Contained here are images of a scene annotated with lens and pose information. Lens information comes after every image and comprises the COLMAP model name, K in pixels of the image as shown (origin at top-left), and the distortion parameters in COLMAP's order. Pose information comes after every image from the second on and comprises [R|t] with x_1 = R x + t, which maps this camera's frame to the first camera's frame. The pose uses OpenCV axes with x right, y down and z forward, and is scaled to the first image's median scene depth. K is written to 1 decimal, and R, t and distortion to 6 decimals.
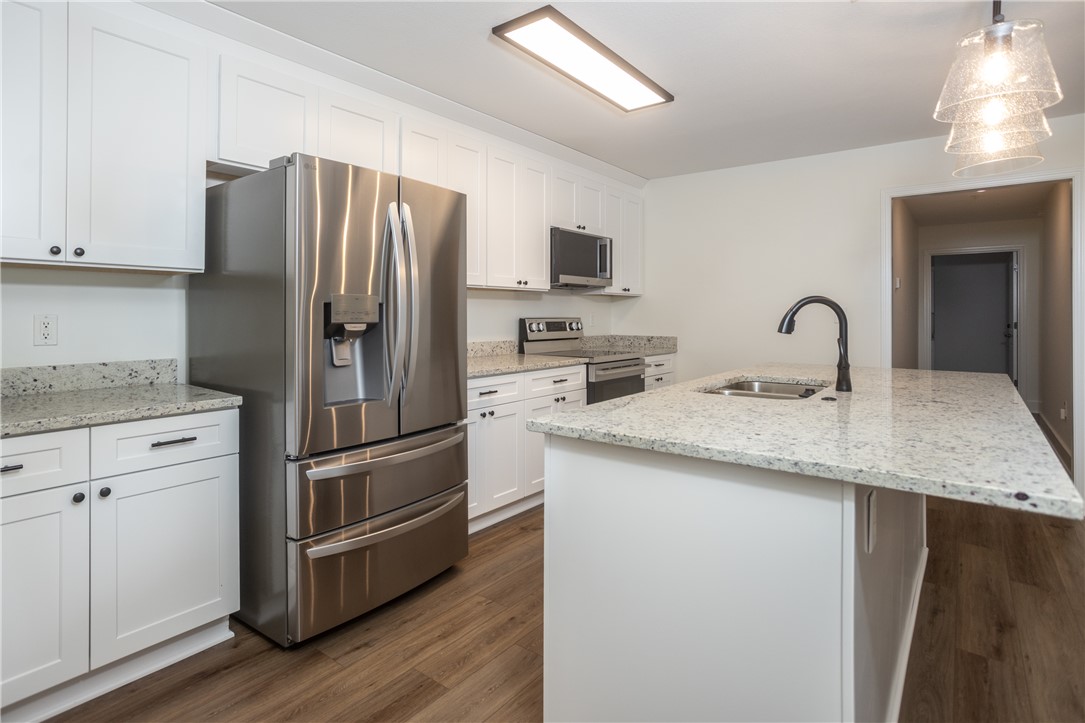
lens RADIAL K [[540.0, 0, 542.6], [0, 540.0, 316.8], [0, 0, 1]] dist [-0.017990, 0.000018]
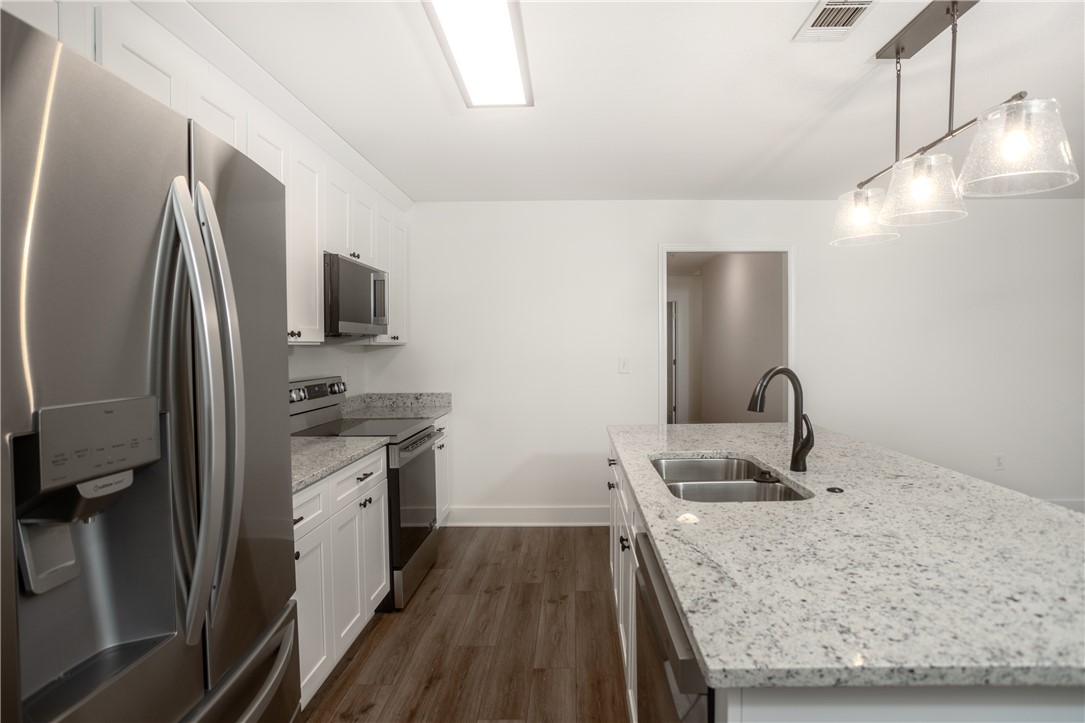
lens RADIAL K [[549.3, 0, 542.5], [0, 549.3, 361.5], [0, 0, 1]] dist [-0.002522, 0.000081]
pose [[0.813852, -0.026836, 0.580452, -0.238658], [0.014928, 0.999569, 0.025282, -0.056071], [-0.580880, -0.011911, 0.813902, 0.373548]]
